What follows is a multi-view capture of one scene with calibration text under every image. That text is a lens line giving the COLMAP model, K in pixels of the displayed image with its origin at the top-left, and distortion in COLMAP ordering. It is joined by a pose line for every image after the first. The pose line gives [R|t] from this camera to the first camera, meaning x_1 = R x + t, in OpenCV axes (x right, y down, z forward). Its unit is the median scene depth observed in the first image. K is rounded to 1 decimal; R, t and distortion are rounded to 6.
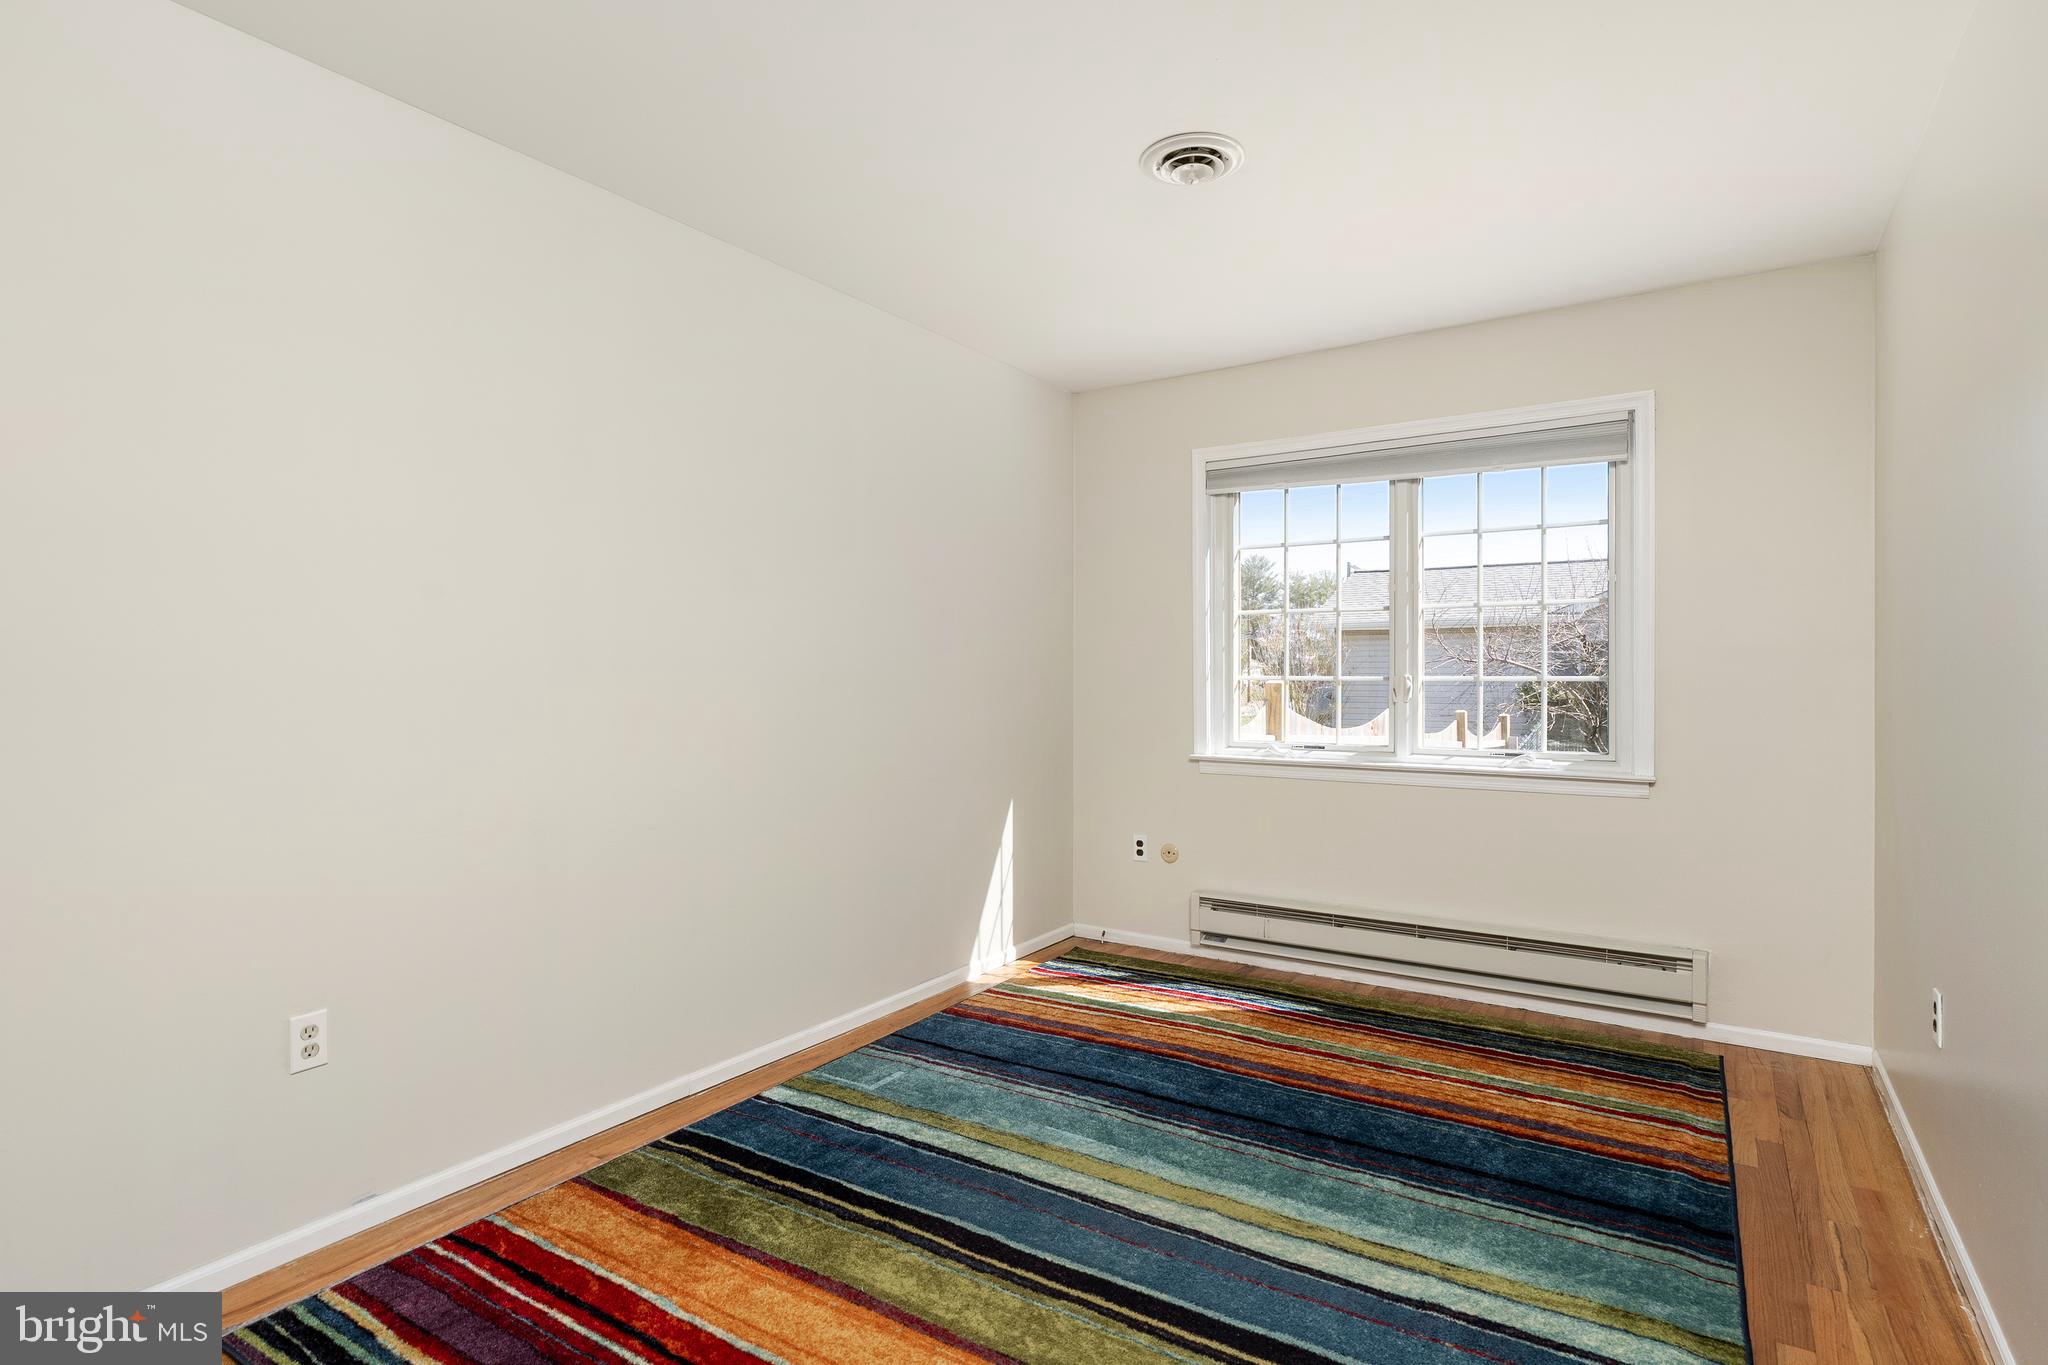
lens RADIAL K [[1052.8, 0, 1021.8], [0, 1052.8, 682.1], [0, 0, 1]] dist [0.003955, 0.000360]
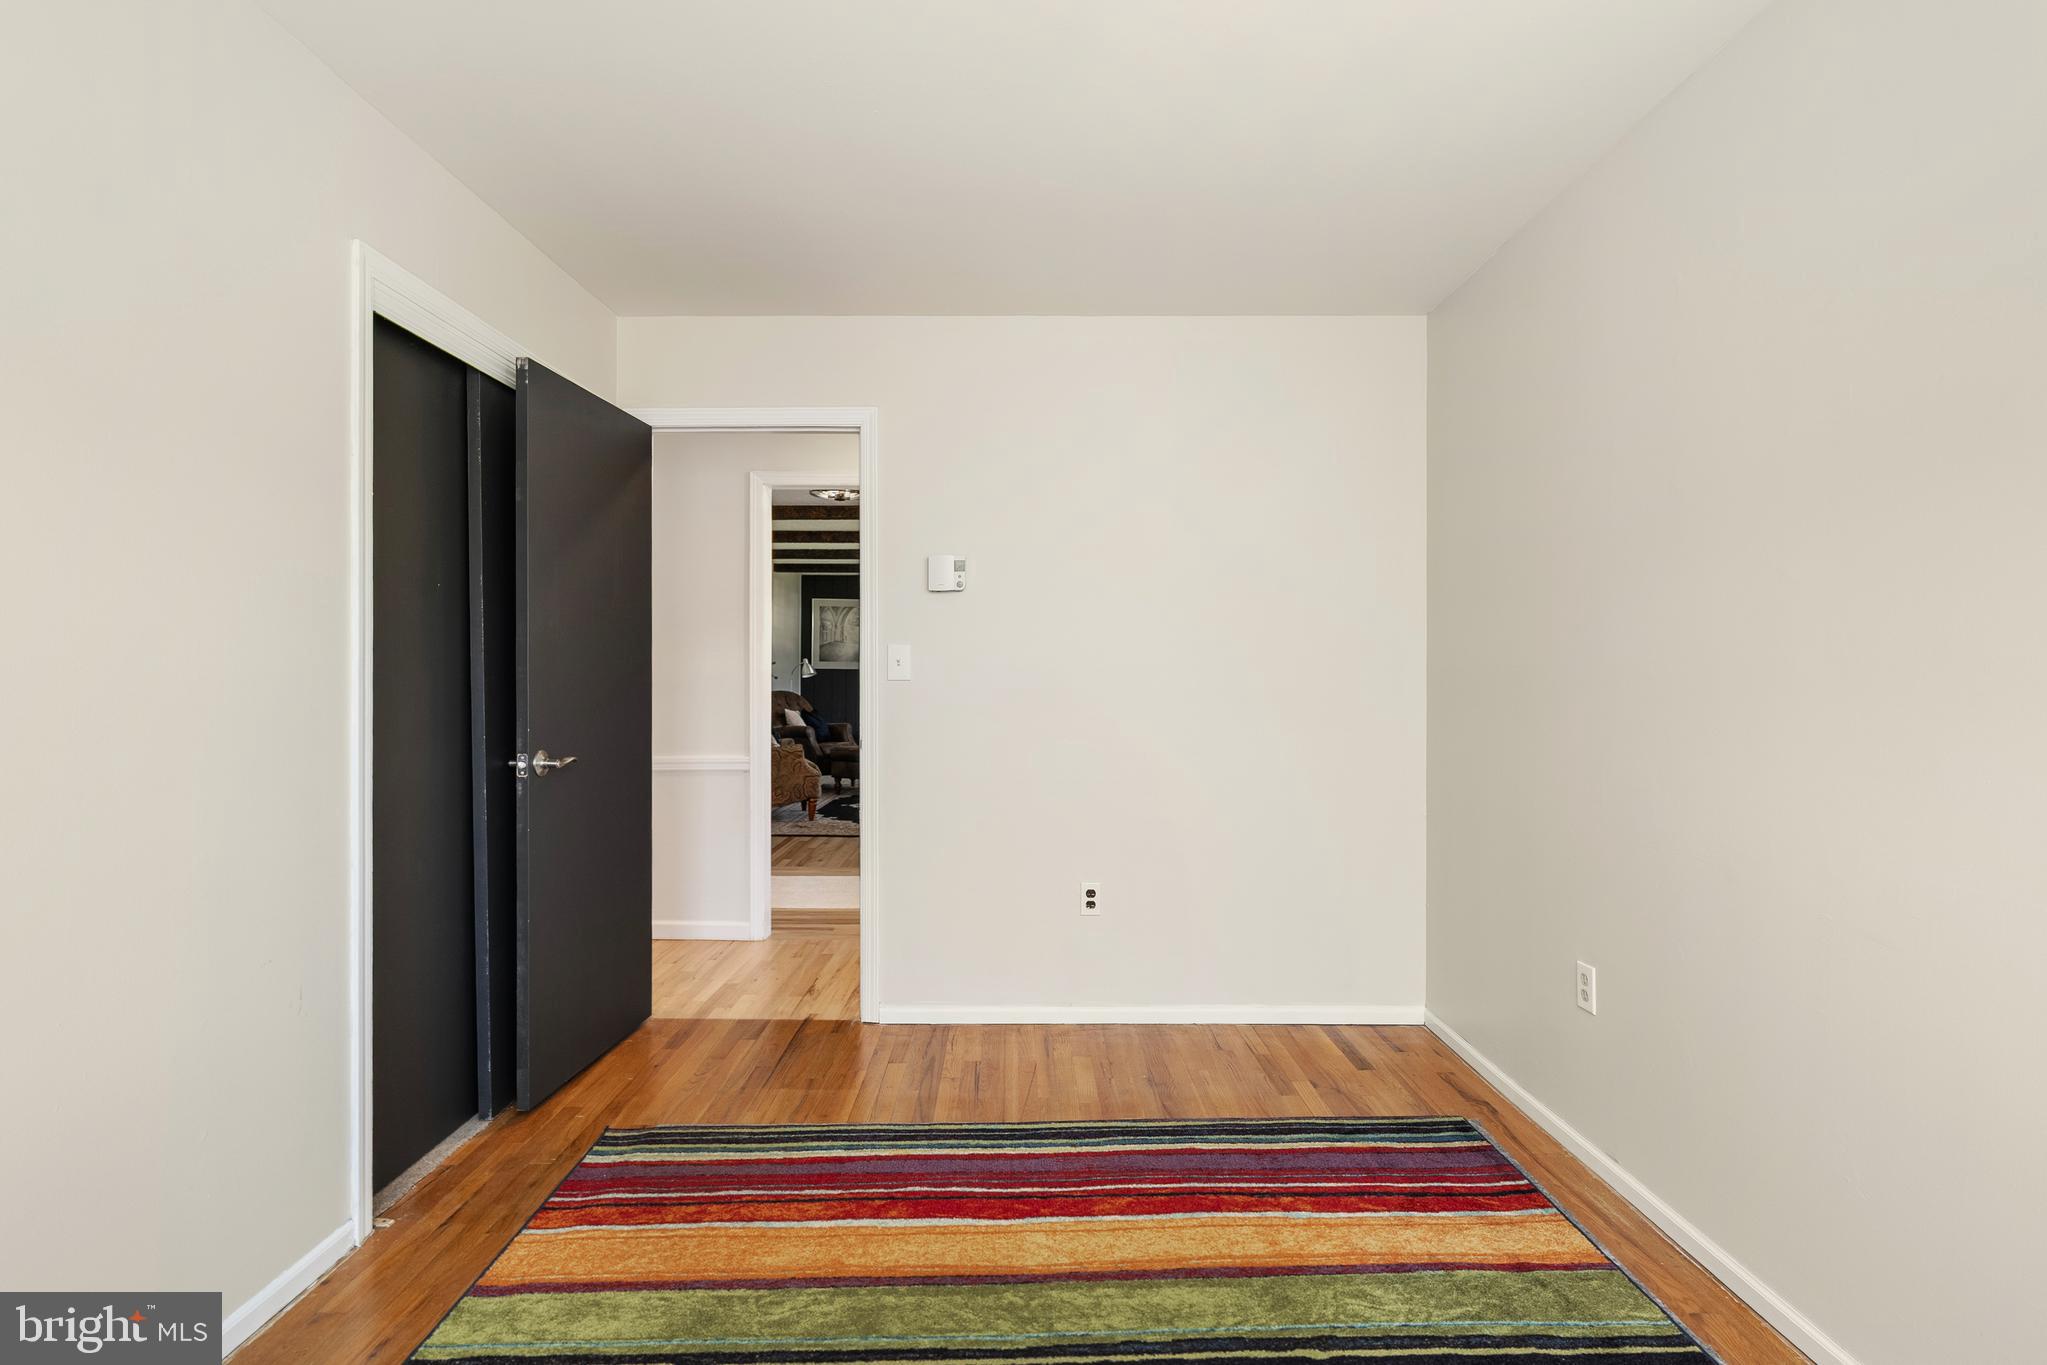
lens RADIAL K [[1003.7, 0, 1027.0], [0, 1003.7, 681.0], [0, 0, 1]] dist [0.003860, 0.001919]
pose [[-0.835151, 0.005300, -0.549995, 0.528032], [-0.001074, 0.999936, 0.011268, -0.023018], [0.550019, 0.010001, -0.835092, 1.740057]]
